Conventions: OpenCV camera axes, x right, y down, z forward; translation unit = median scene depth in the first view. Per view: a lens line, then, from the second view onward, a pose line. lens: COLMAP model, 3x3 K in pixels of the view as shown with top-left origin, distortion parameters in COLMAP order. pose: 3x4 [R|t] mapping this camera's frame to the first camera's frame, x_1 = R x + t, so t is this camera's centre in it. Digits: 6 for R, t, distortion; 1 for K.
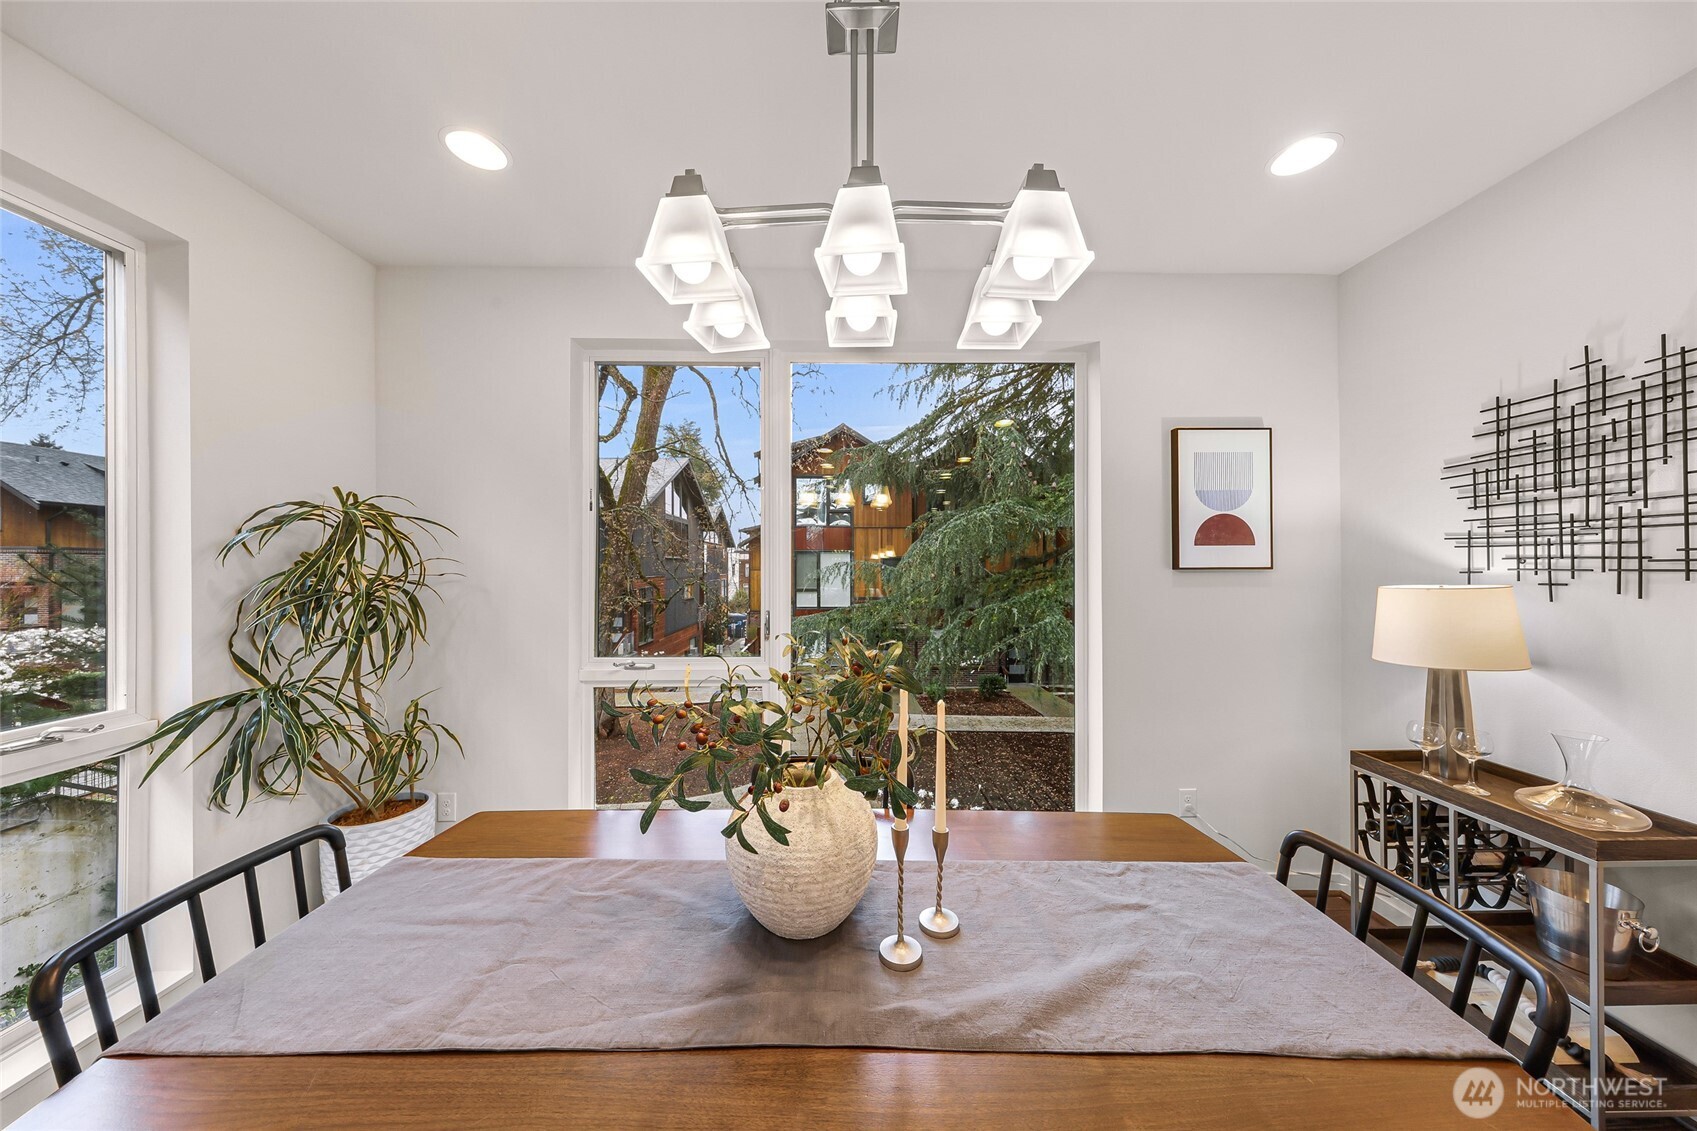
lens RADIAL K [[544.3, 0, 836.5], [0, 544.3, 562.7], [0, 0, 1]] dist [0.000745, 0.000047]
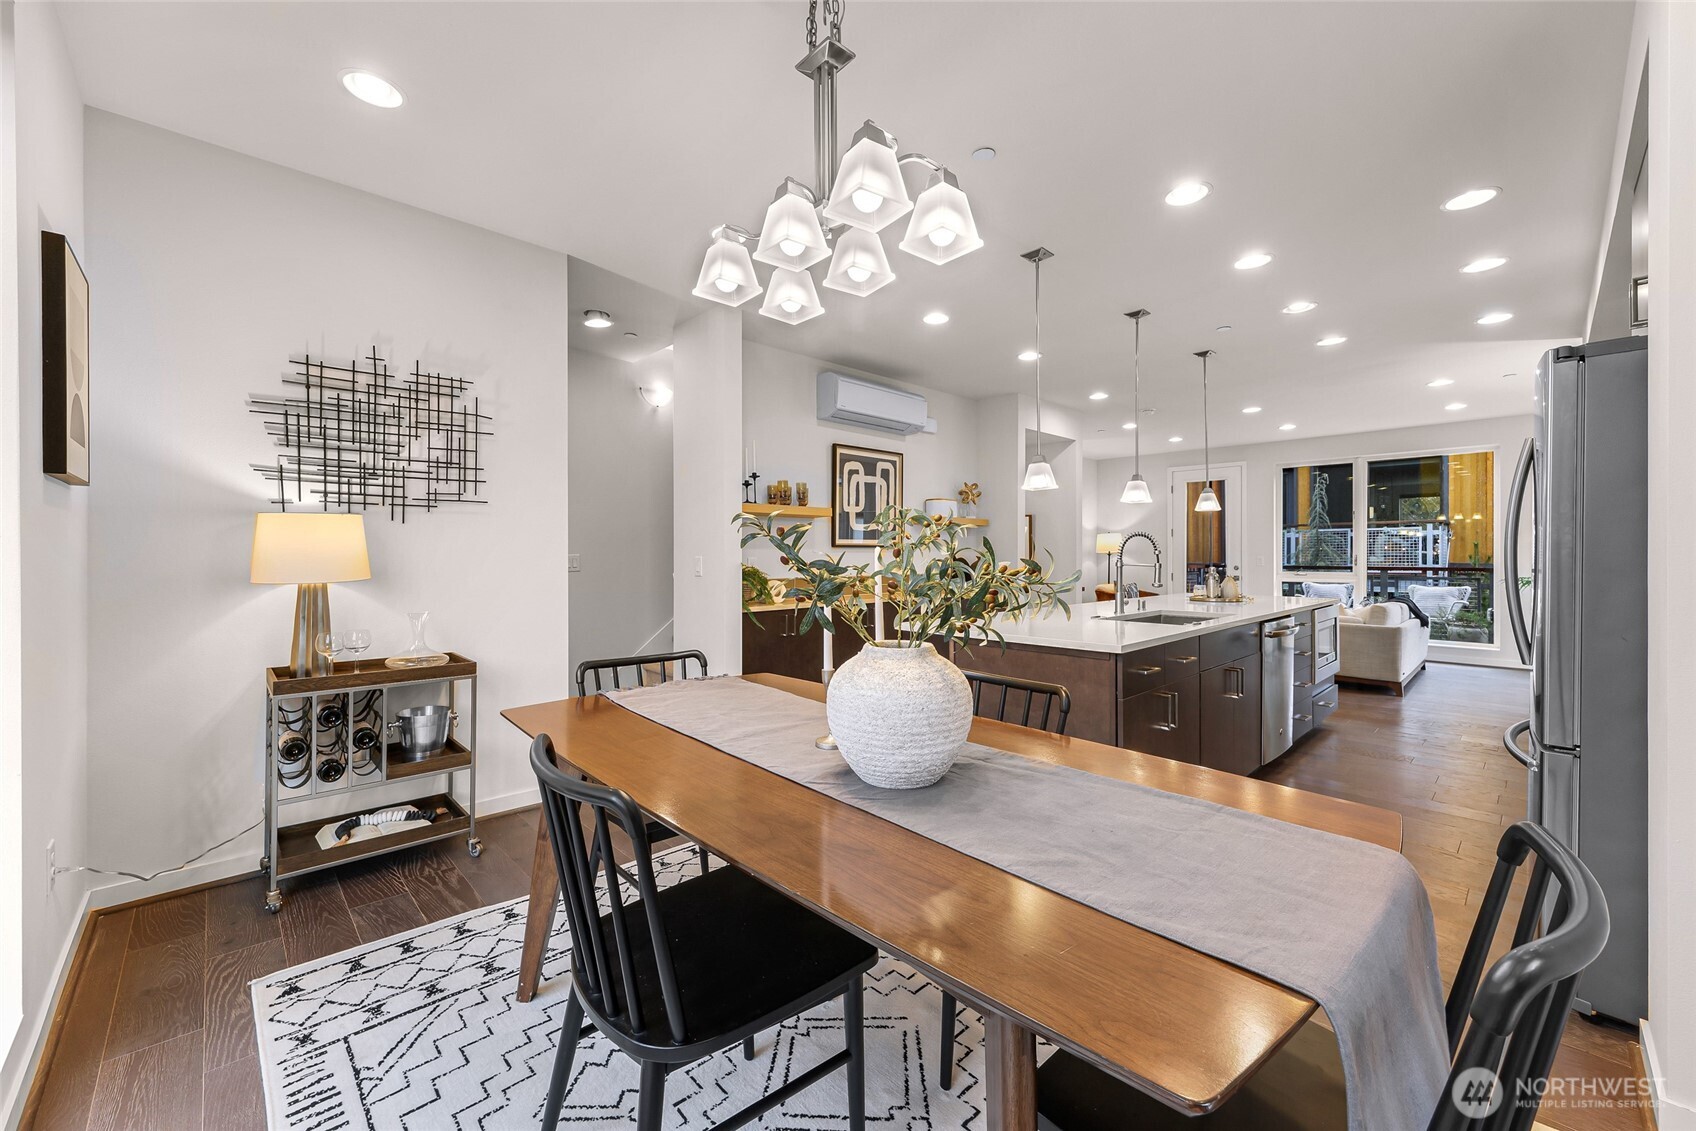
lens RADIAL K [[672.4, 0, 847.3], [0, 672.4, 561.7], [0, 0, 1]] dist [-0.000027, 0.000012]
pose [[-0.686052, -0.002848, 0.727547, -0.689355], [-0.003853, 0.999993, 0.000282, 0.147300], [-0.727542, -0.002610, -0.686058, 1.215773]]
